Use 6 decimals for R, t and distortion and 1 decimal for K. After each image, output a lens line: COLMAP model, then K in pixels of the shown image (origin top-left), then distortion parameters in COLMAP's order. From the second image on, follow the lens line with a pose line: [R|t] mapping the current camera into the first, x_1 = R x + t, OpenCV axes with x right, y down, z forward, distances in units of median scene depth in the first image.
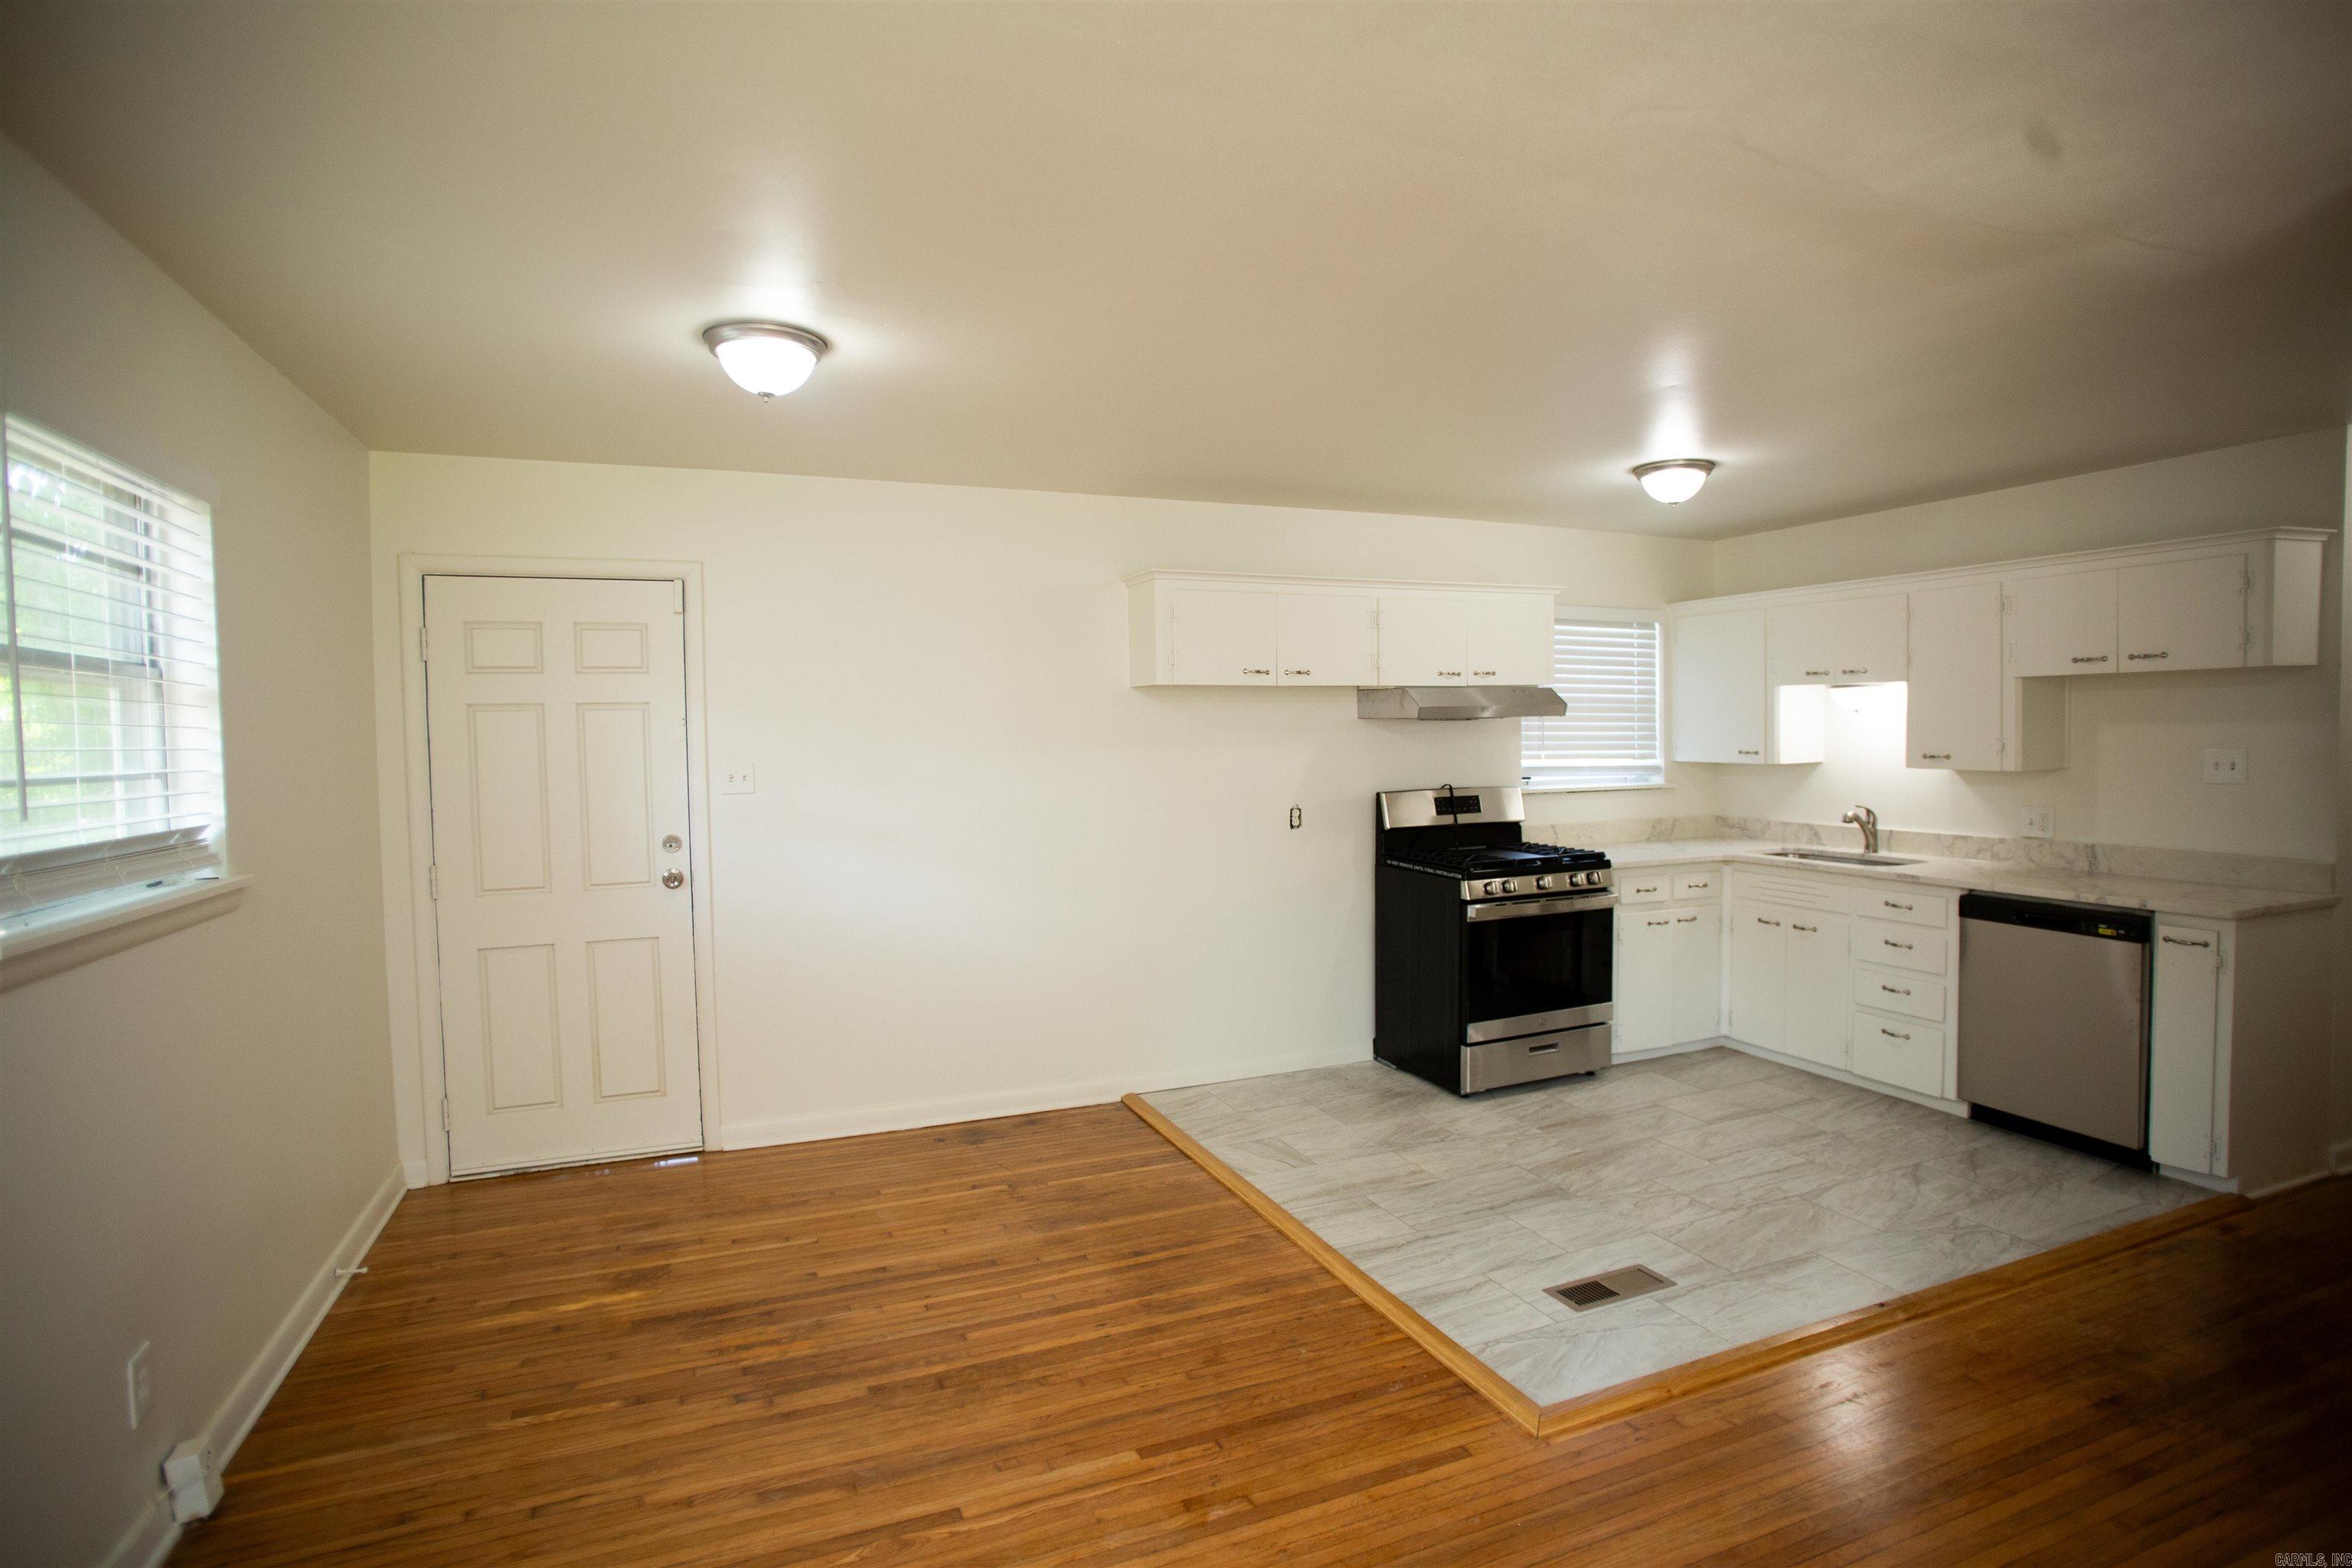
lens RADIAL K [[1159.3, 0, 1184.6], [0, 1159.3, 787.5], [0, 0, 1]] dist [-0.070525, 0.025331]
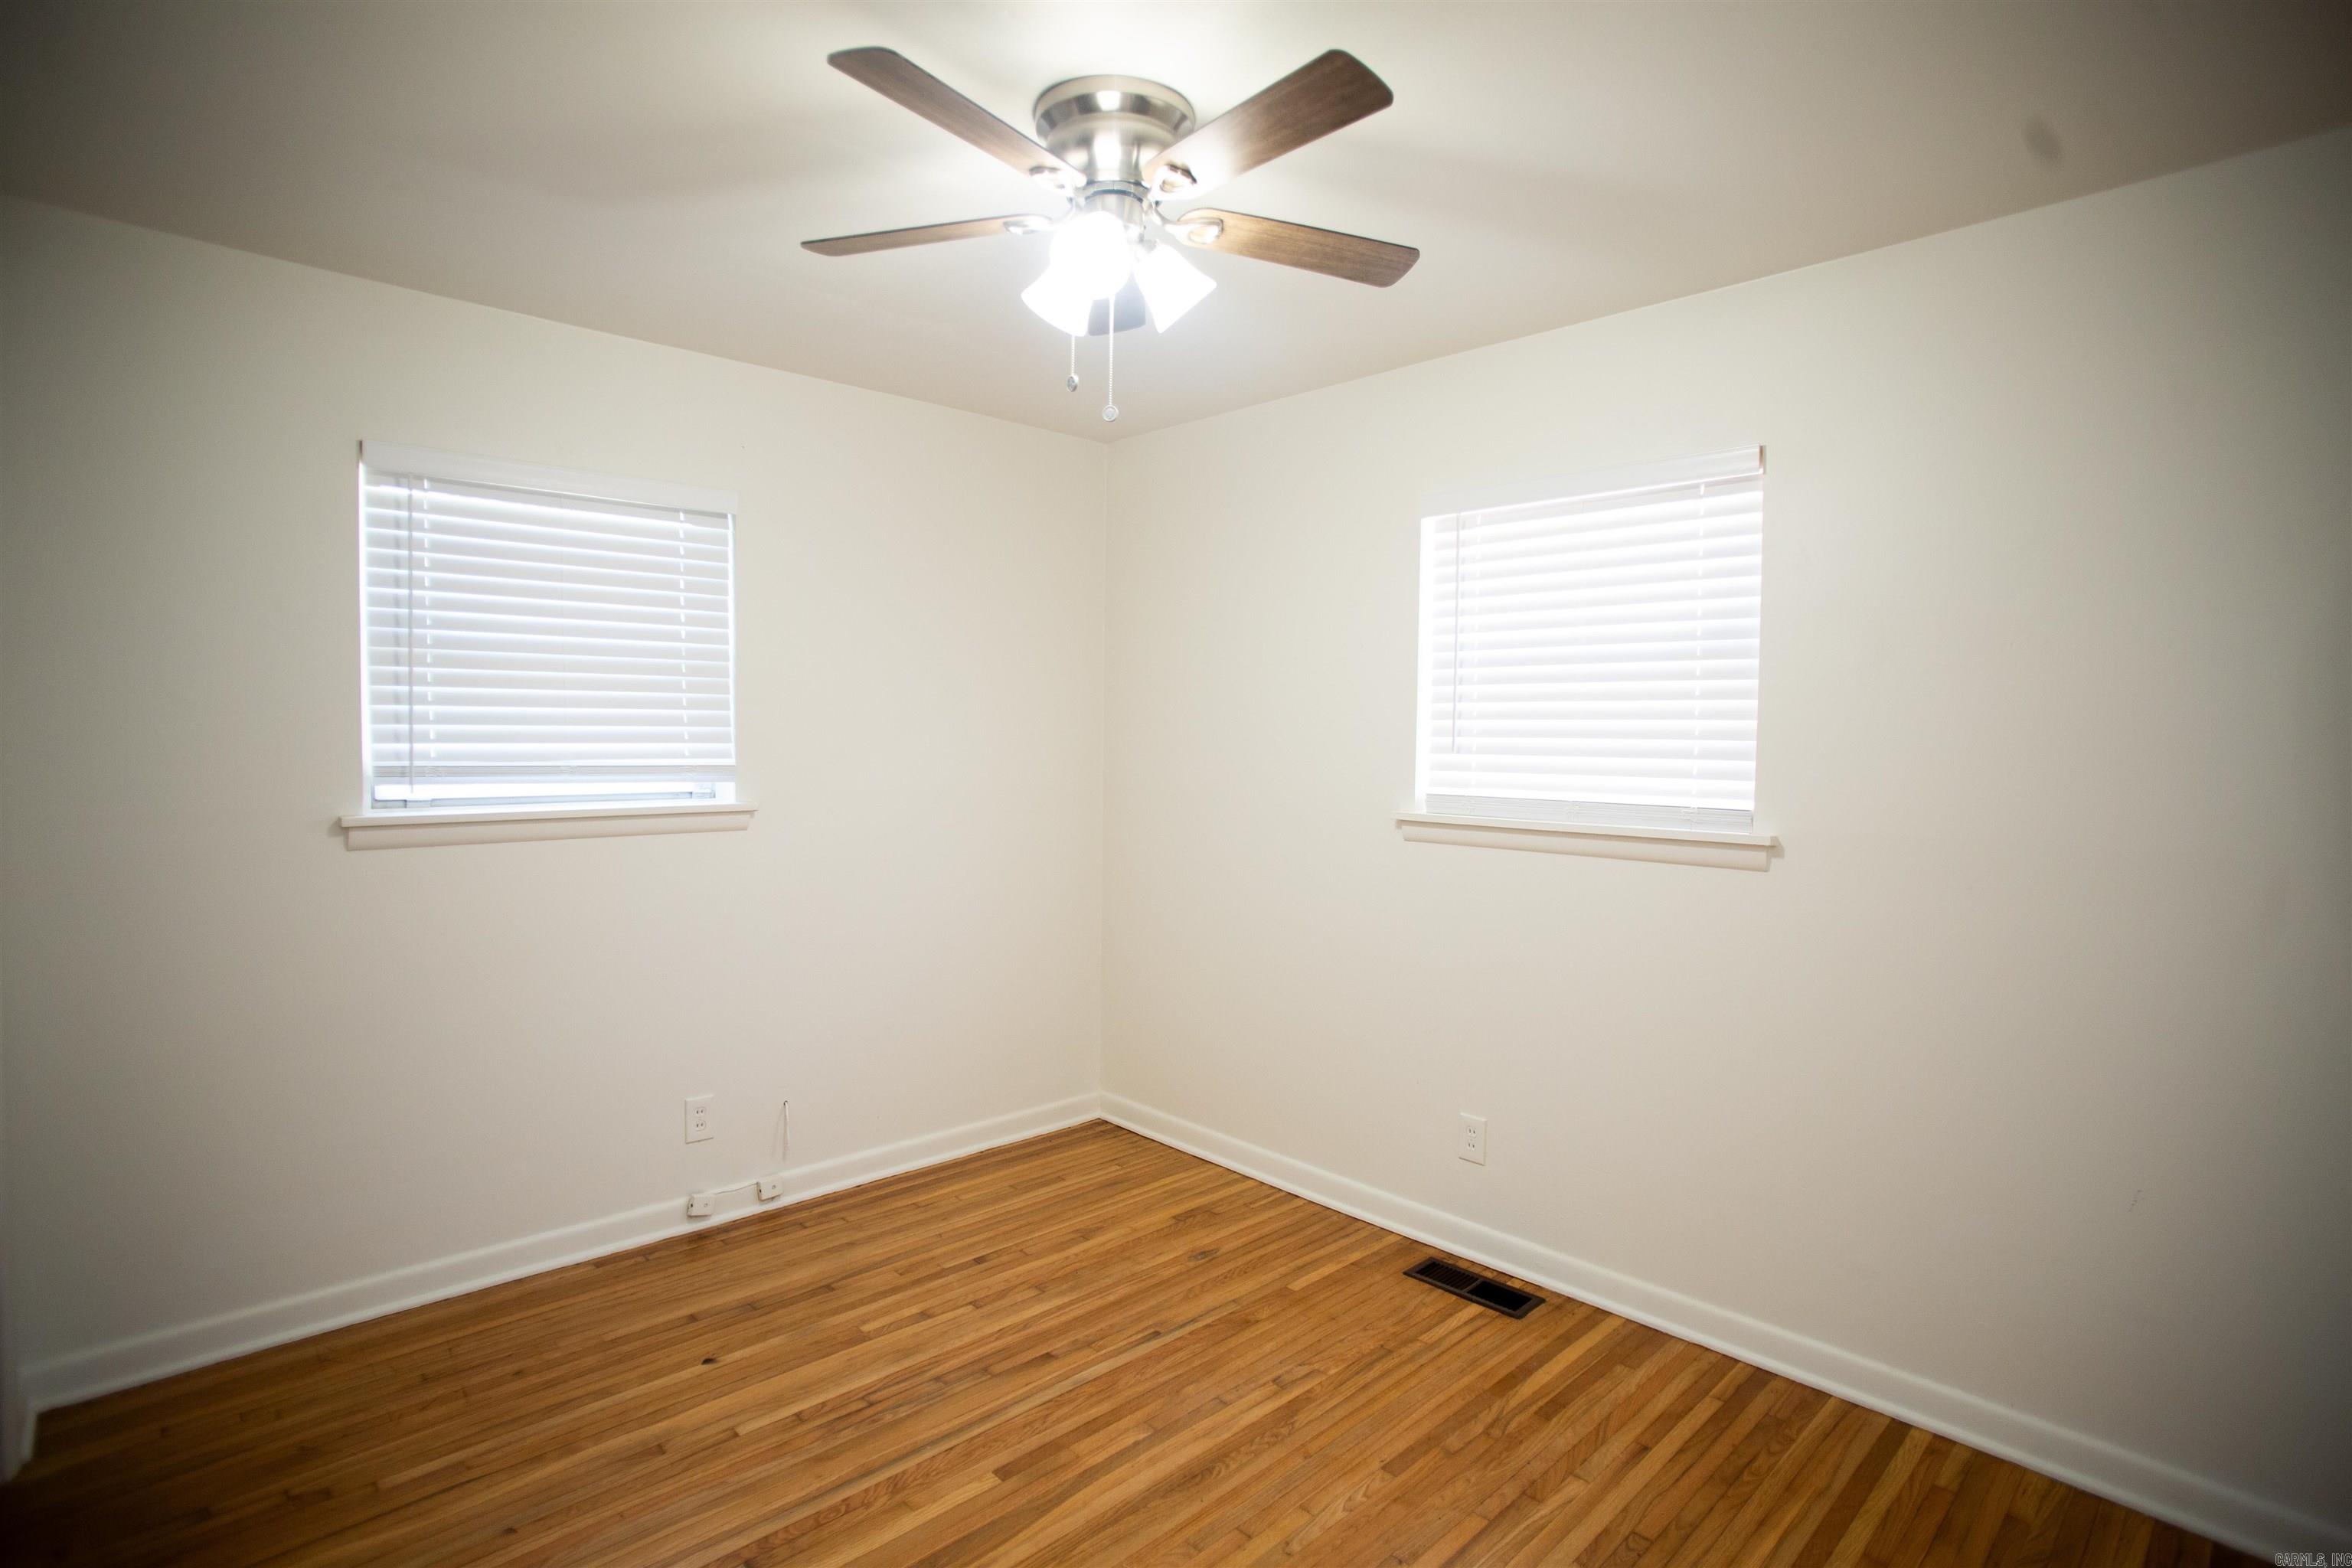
lens RADIAL K [[1159.3, 0, 1177.3], [0, 1159.3, 782.8], [0, 0, 1]] dist [-0.070525, 0.025331]
pose [[0.943048, 0.006136, 0.332601, 0.542711], [-0.008747, 0.999942, 0.006351, -0.025336], [-0.332543, -0.008899, 0.943046, 0.512396]]
